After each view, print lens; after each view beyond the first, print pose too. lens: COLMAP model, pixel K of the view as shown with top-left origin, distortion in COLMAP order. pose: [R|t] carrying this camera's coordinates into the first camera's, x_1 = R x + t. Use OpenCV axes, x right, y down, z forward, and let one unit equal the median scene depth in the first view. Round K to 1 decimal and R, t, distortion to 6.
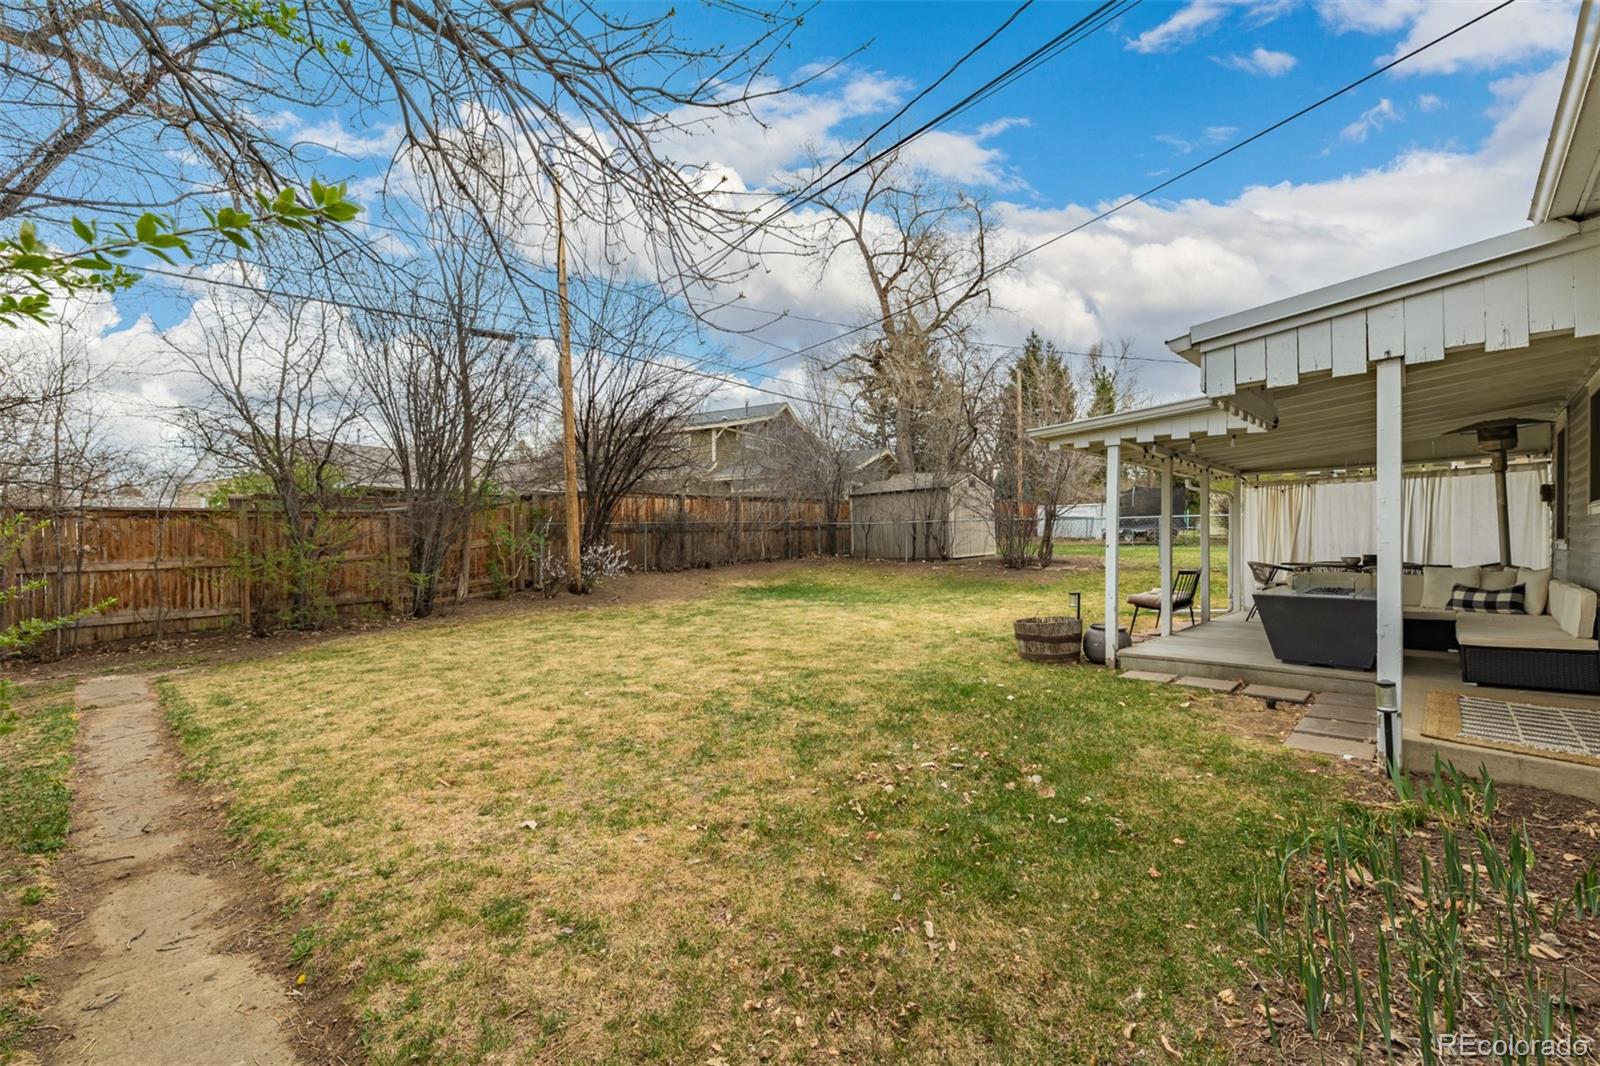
lens RADIAL K [[672.0, 0, 800.0], [0, 672.0, 533.0], [0, 0, 1]] dist [-0.001600, 0.000451]
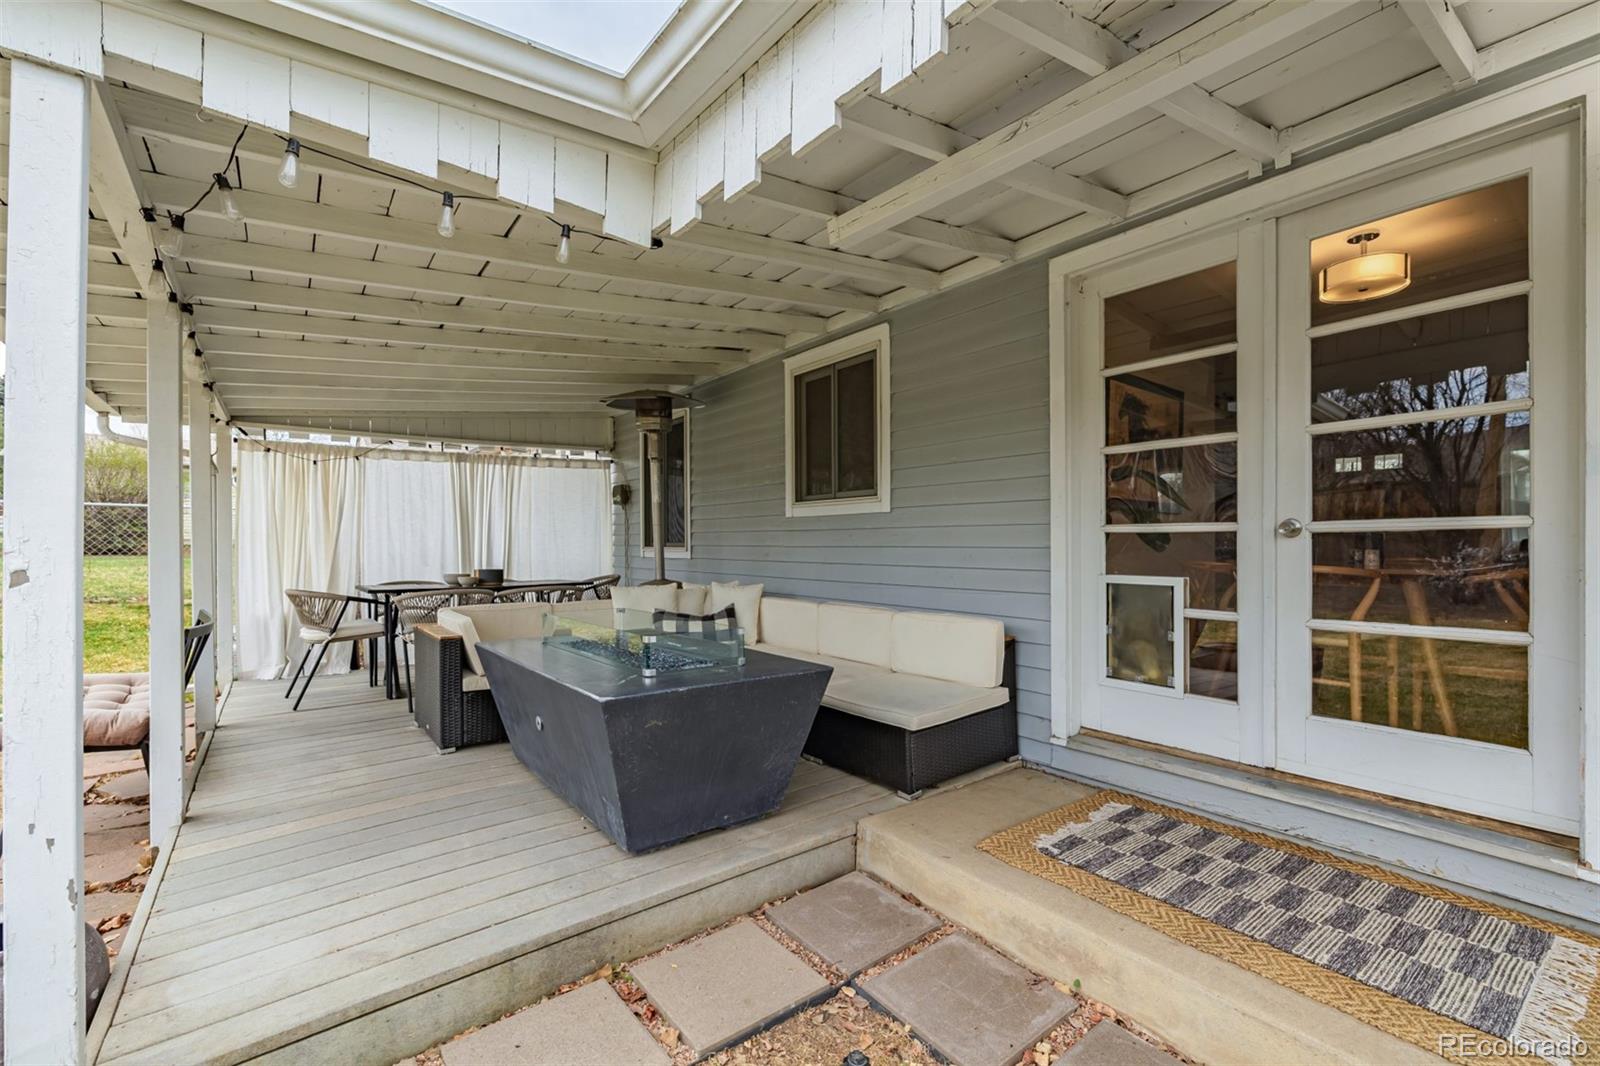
lens RADIAL K [[672.0, 0, 800.0], [0, 672.0, 533.0], [0, 0, 1]] dist [-0.001600, 0.000451]
pose [[0.130852, 0.013891, 0.991305, 0.217513], [-0.011483, 0.999856, -0.012495, 0.001141], [-0.991335, -0.009748, 0.130993, 0.565704]]
